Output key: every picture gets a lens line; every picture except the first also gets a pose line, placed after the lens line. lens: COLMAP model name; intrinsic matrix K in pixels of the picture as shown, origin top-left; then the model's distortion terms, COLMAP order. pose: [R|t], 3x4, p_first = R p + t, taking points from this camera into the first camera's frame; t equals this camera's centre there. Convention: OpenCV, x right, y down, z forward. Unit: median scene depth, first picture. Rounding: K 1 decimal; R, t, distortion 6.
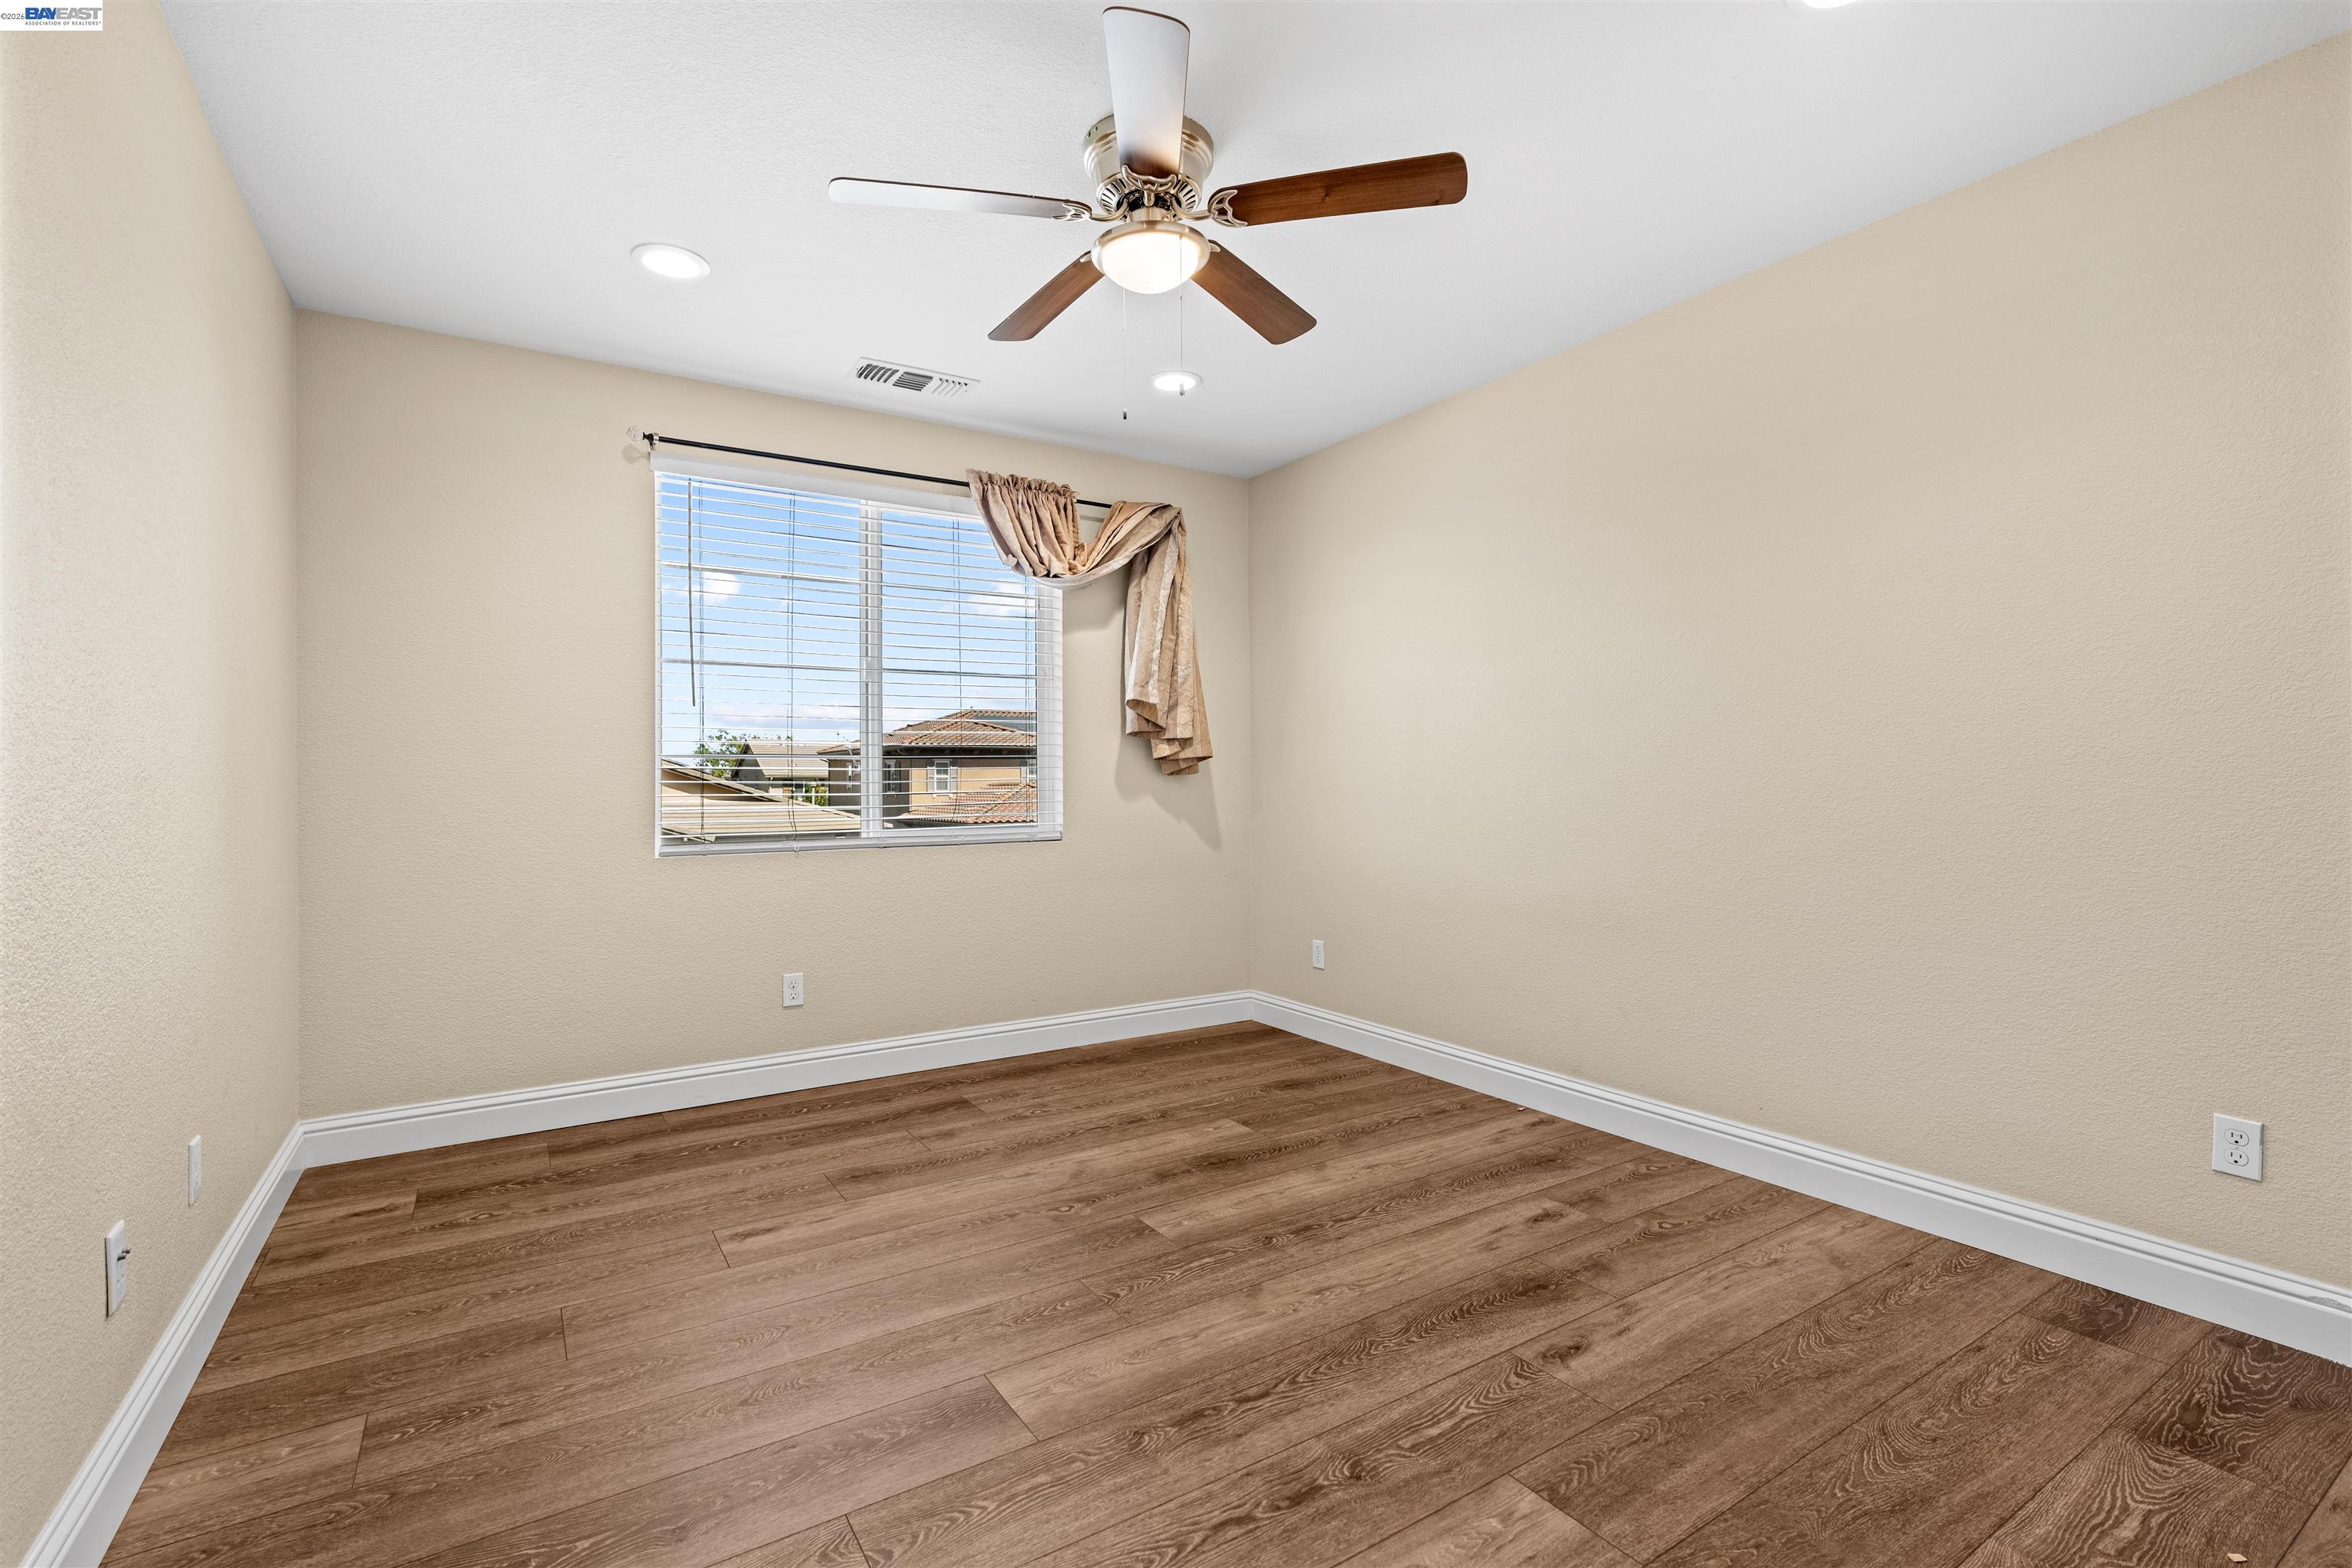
lens RADIAL K [[1056.5, 0, 1181.3], [0, 1056.5, 777.5], [0, 0, 1]] dist [-0.011162, 0.005990]
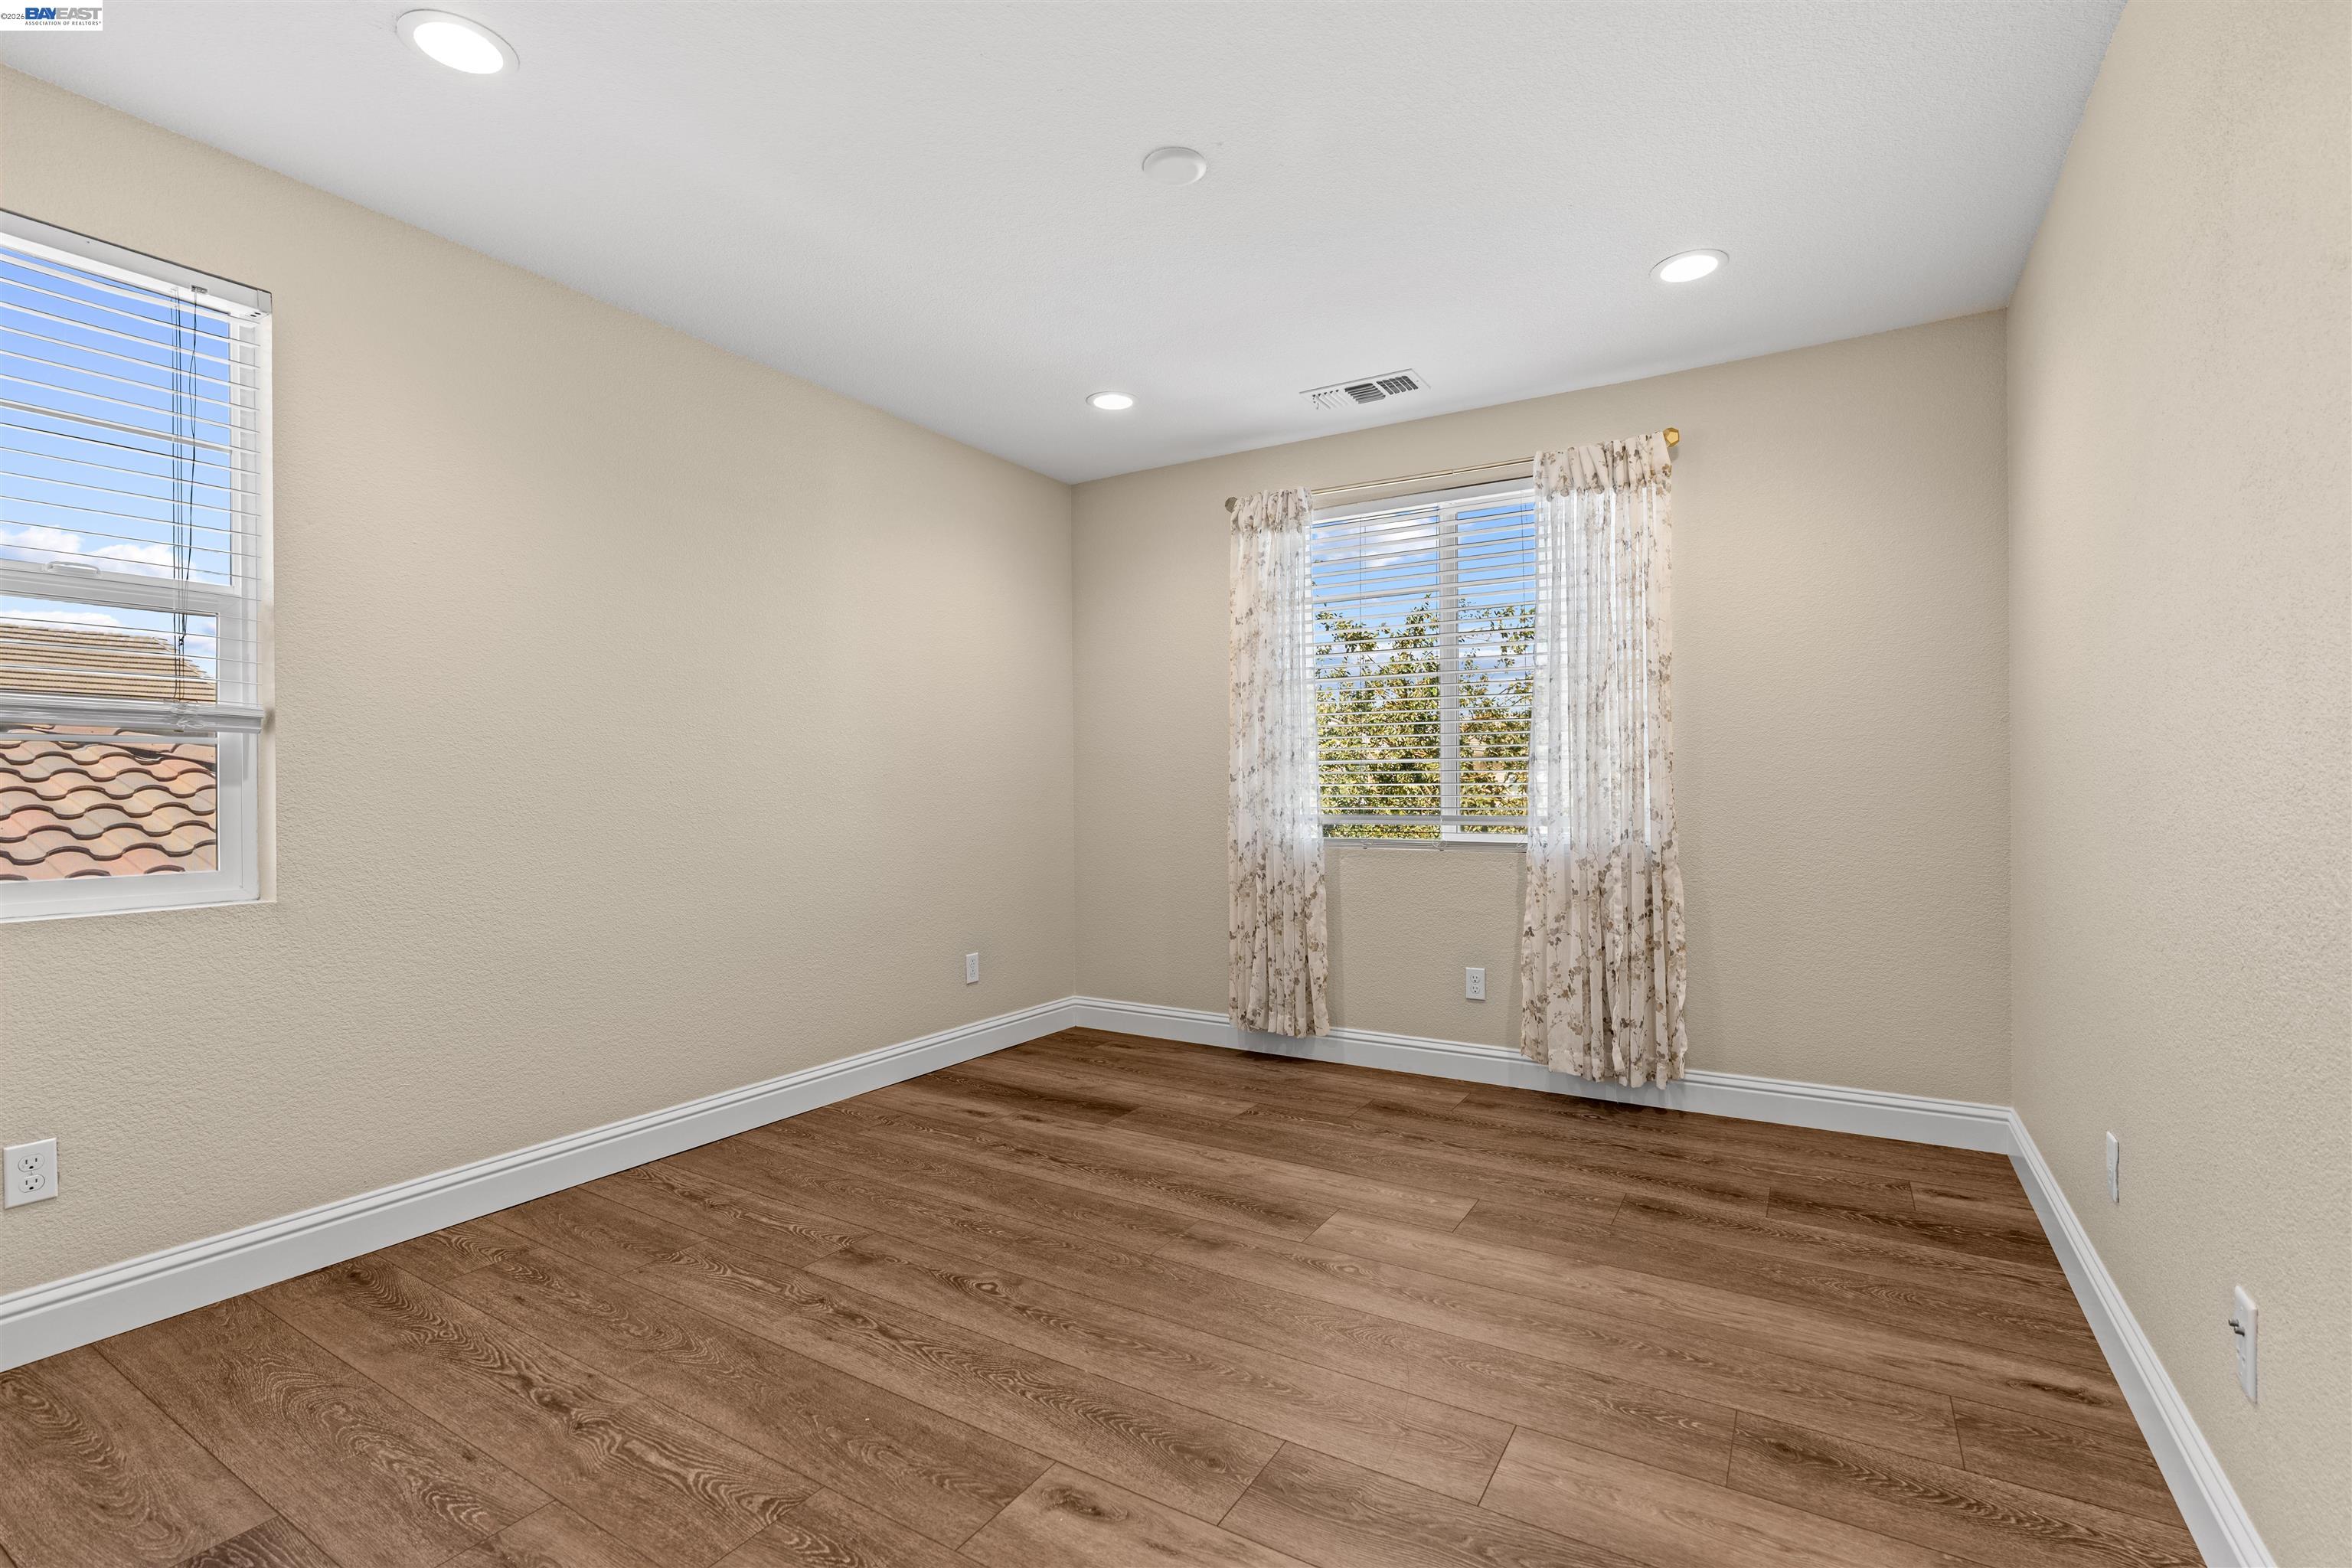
lens RADIAL K [[1056.5, 0, 1181.3], [0, 1056.5, 777.5], [0, 0, 1]] dist [-0.011162, 0.005990]
pose [[0.458280, 0.002437, -0.888804, 0.548026], [-0.000748, 0.999997, 0.002356, -0.001716], [0.888807, -0.000415, 0.458281, 0.353179]]
